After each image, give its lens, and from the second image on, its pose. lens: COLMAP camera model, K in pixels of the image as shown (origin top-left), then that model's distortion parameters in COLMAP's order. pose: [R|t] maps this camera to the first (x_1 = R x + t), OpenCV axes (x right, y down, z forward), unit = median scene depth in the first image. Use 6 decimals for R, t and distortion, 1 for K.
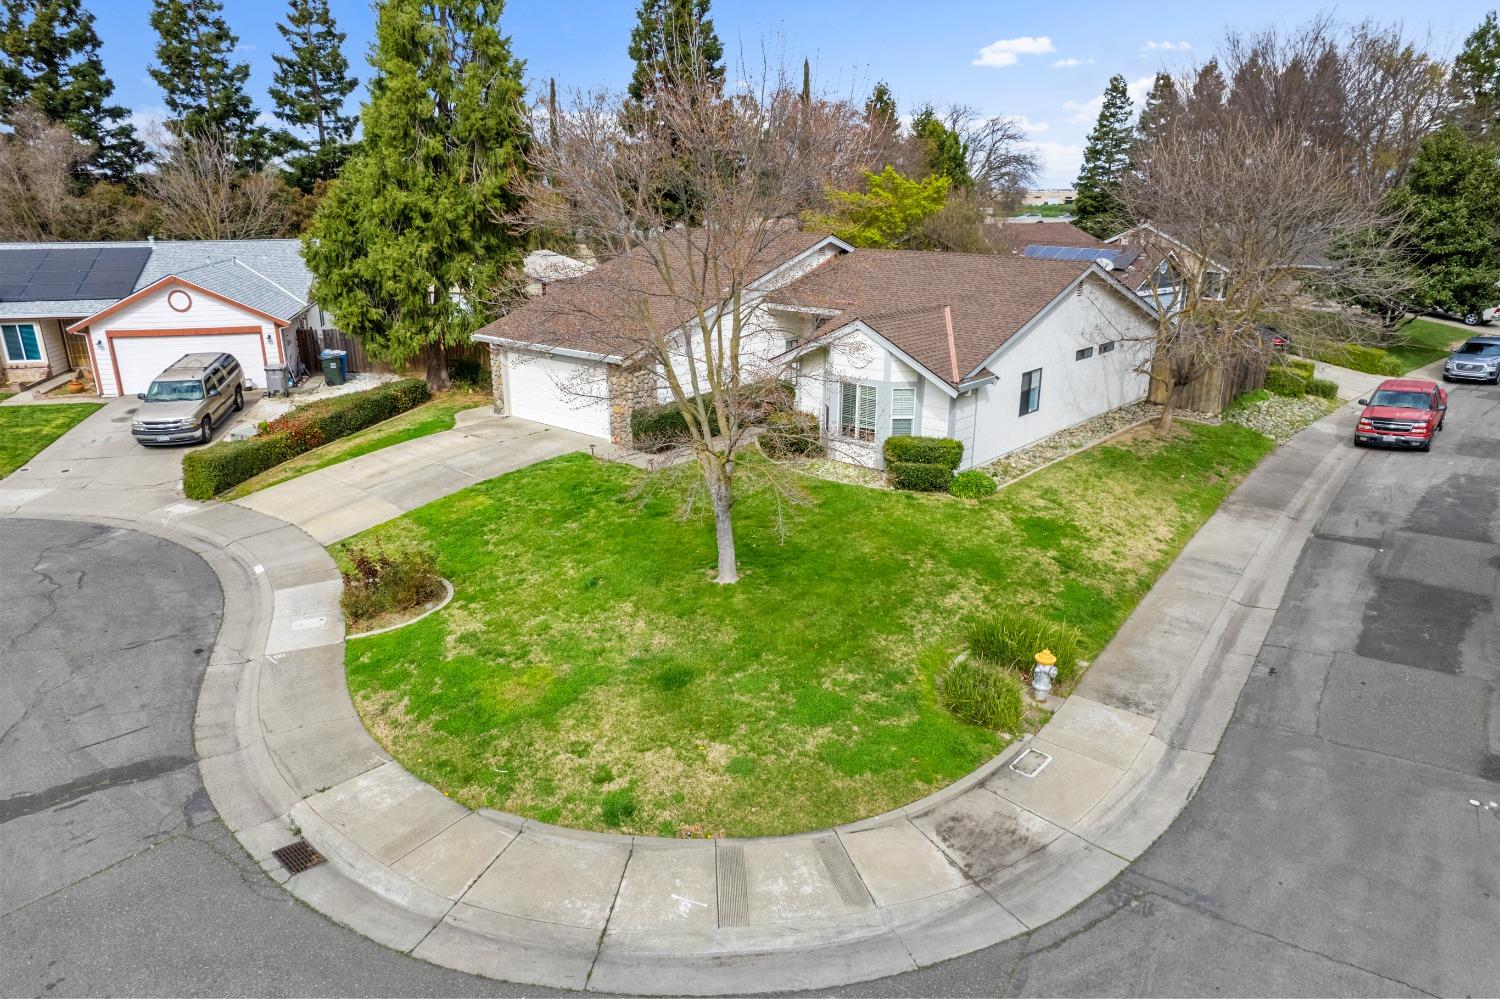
lens RADIAL K [[961.2, 0, 738.3], [0, 961.2, 511.4], [0, 0, 1]] dist [-0.086915, 0.082673]
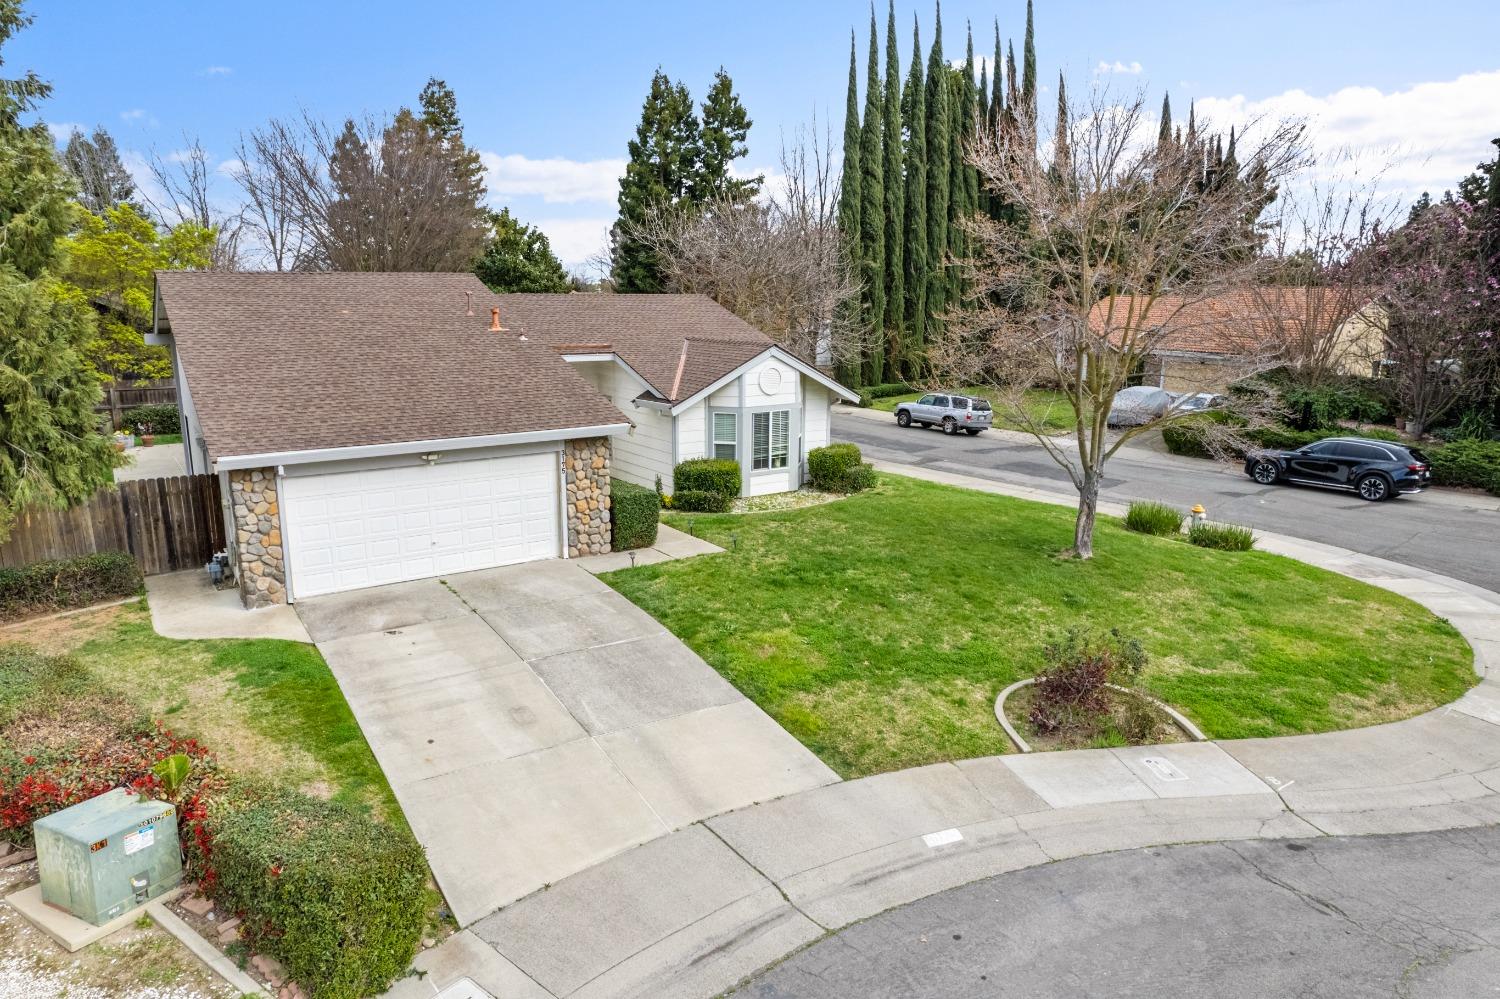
lens RADIAL K [[961.2, 0, 738.3], [0, 961.2, 511.4], [0, 0, 1]] dist [-0.086915, 0.082673]
pose [[0.237782, -0.213989, 0.947454, -0.863339], [0.301846, 0.943415, 0.137323, -0.186436], [-0.923228, 0.253332, 0.288918, 0.790416]]
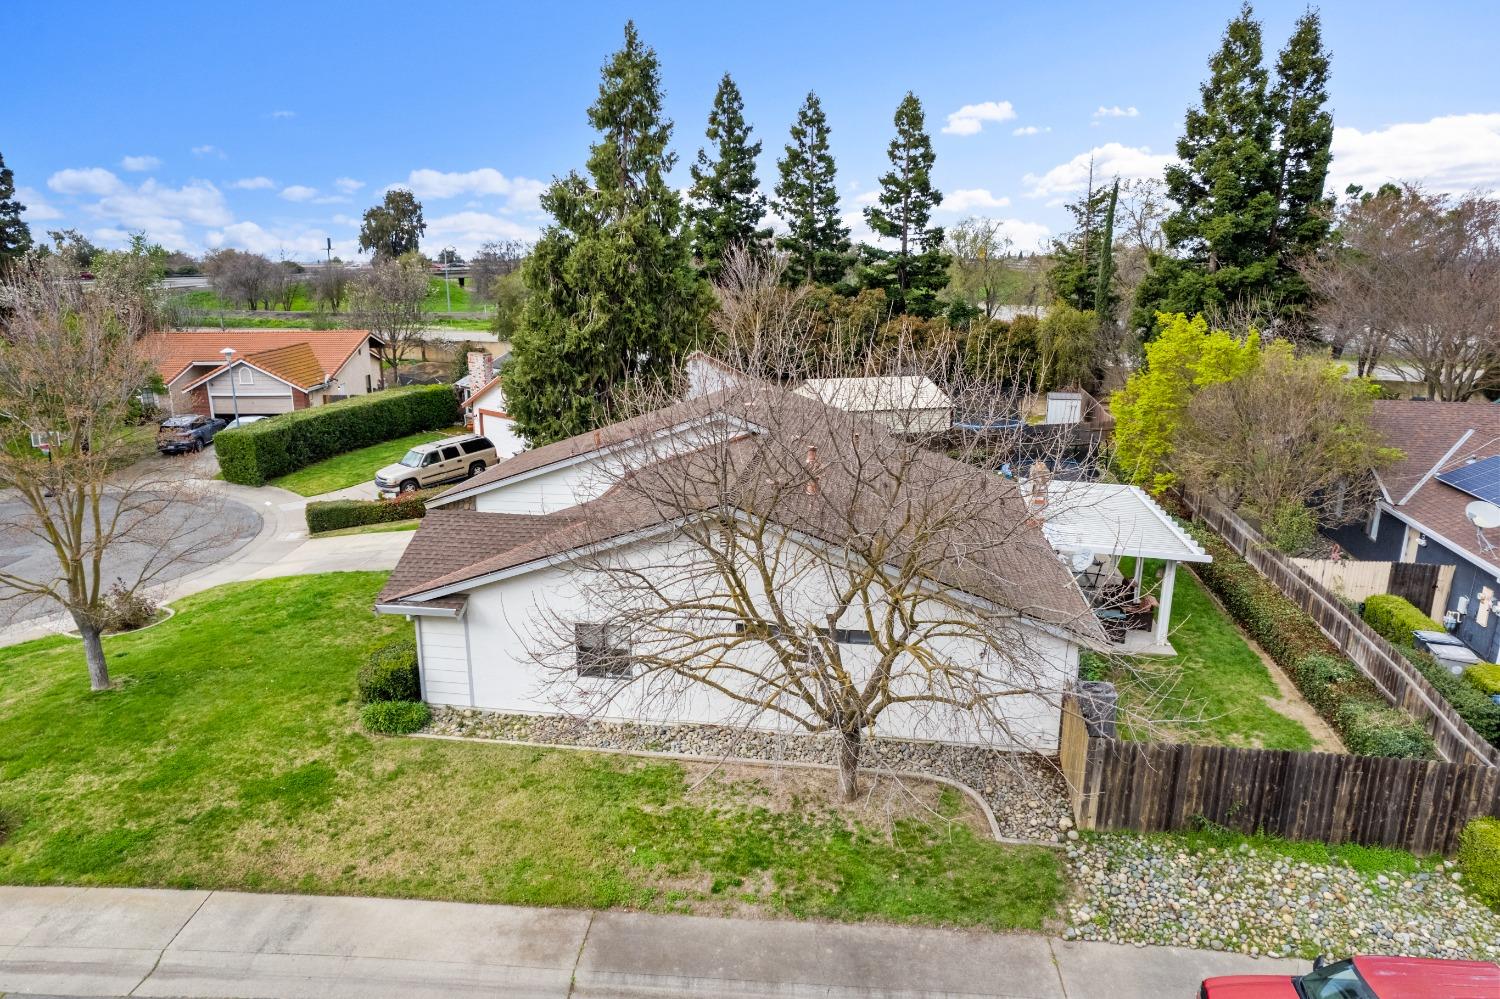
lens RADIAL K [[961.2, 0, 738.3], [0, 961.2, 511.4], [0, 0, 1]] dist [-0.086915, 0.082673]
pose [[0.549114, 0.210842, -0.808715, 1.068097], [-0.265257, 0.961590, 0.070590, -0.351252], [0.792535, 0.175756, 0.583950, 0.688327]]
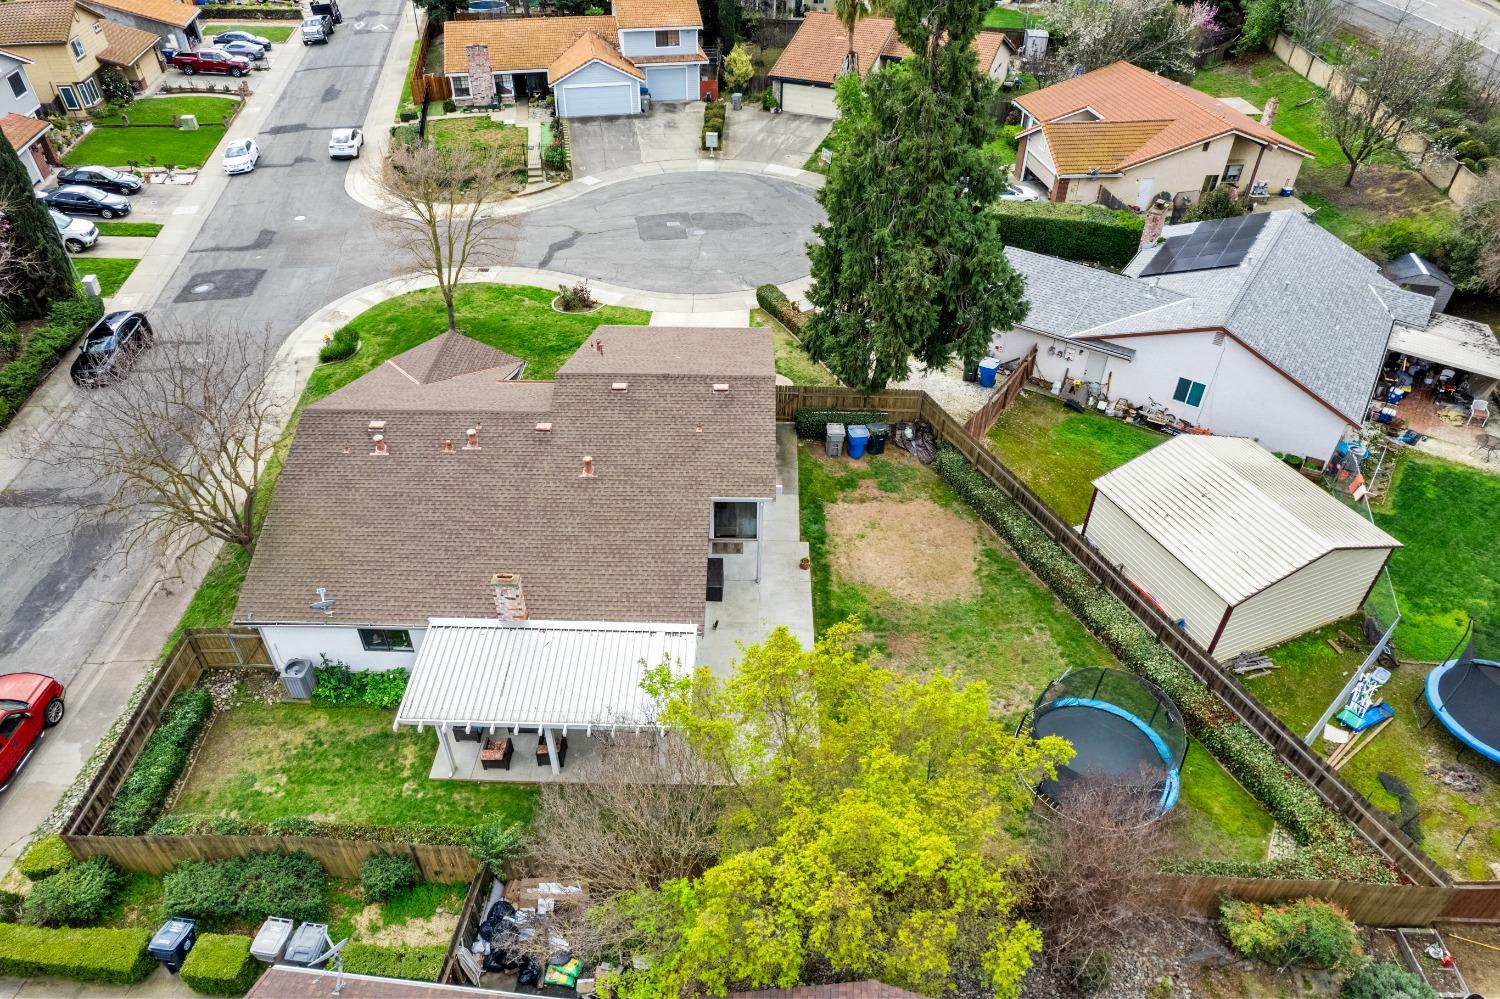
lens RADIAL K [[961.2, 0, 738.3], [0, 961.2, 511.4], [0, 0, 1]] dist [-0.086915, 0.082673]
pose [[-0.753391, 0.408672, -0.515160, 0.709822], [-0.216088, 0.586053, 0.780928, -1.377206], [0.621054, 0.699664, -0.353217, 2.076502]]
